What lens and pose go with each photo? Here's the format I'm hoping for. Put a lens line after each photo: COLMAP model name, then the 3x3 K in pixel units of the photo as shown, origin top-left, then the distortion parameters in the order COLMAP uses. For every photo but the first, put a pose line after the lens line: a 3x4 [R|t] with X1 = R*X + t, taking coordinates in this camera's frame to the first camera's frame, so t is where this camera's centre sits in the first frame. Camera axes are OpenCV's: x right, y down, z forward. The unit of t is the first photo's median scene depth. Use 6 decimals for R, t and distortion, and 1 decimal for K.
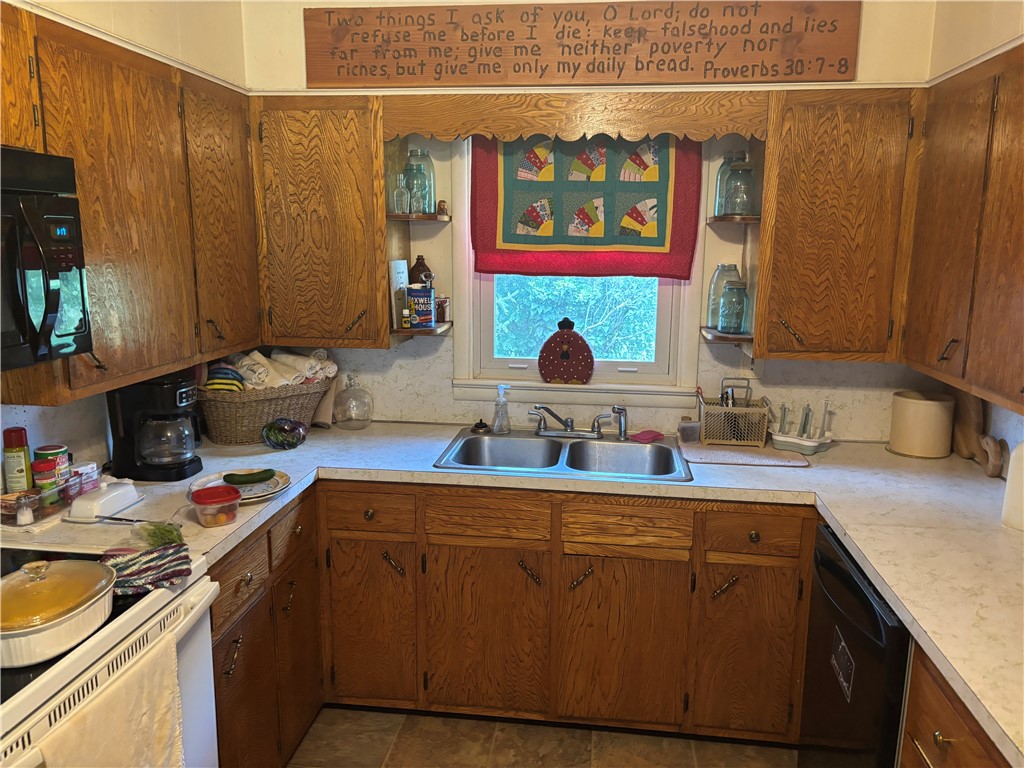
lens RADIAL K [[783.2, 0, 512.3], [0, 783.2, 385.6], [0, 0, 1]] dist [-0.001345, -0.000782]
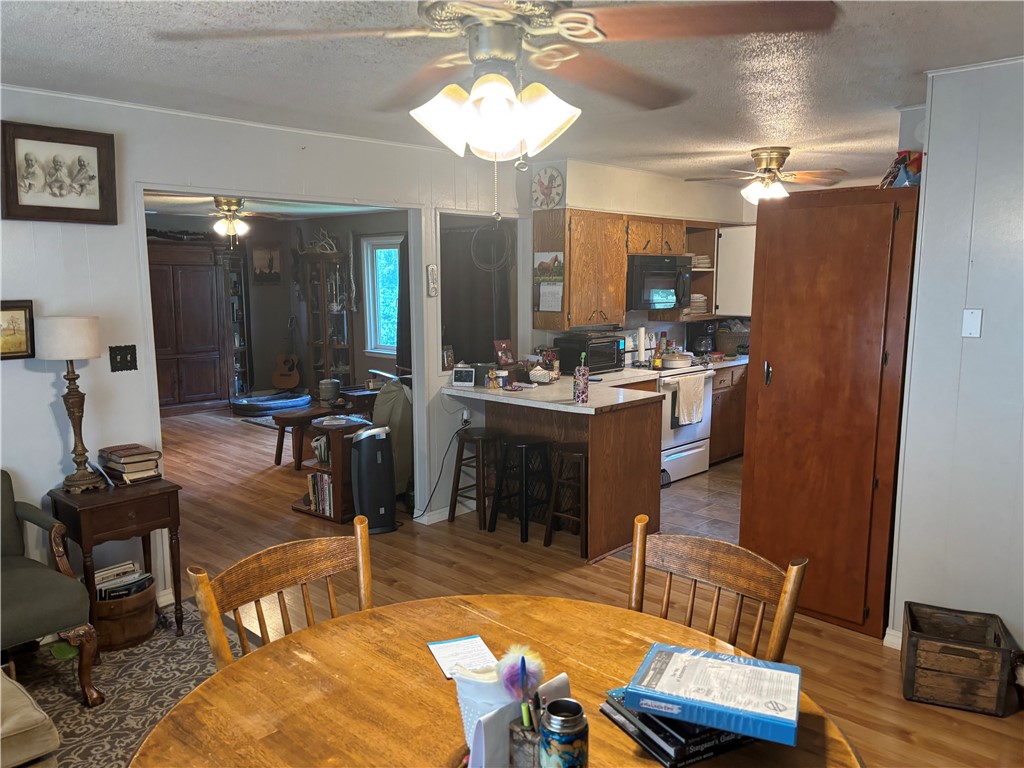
lens RADIAL K [[783.2, 0, 512.8], [0, 783.2, 385.7], [0, 0, 1]] dist [-0.001345, -0.000782]
pose [[0.802166, 0.077293, -0.592077, 0.885662], [-0.108212, 0.993985, -0.016850, 0.420680], [0.587214, 0.077587, 0.805705, -2.138142]]
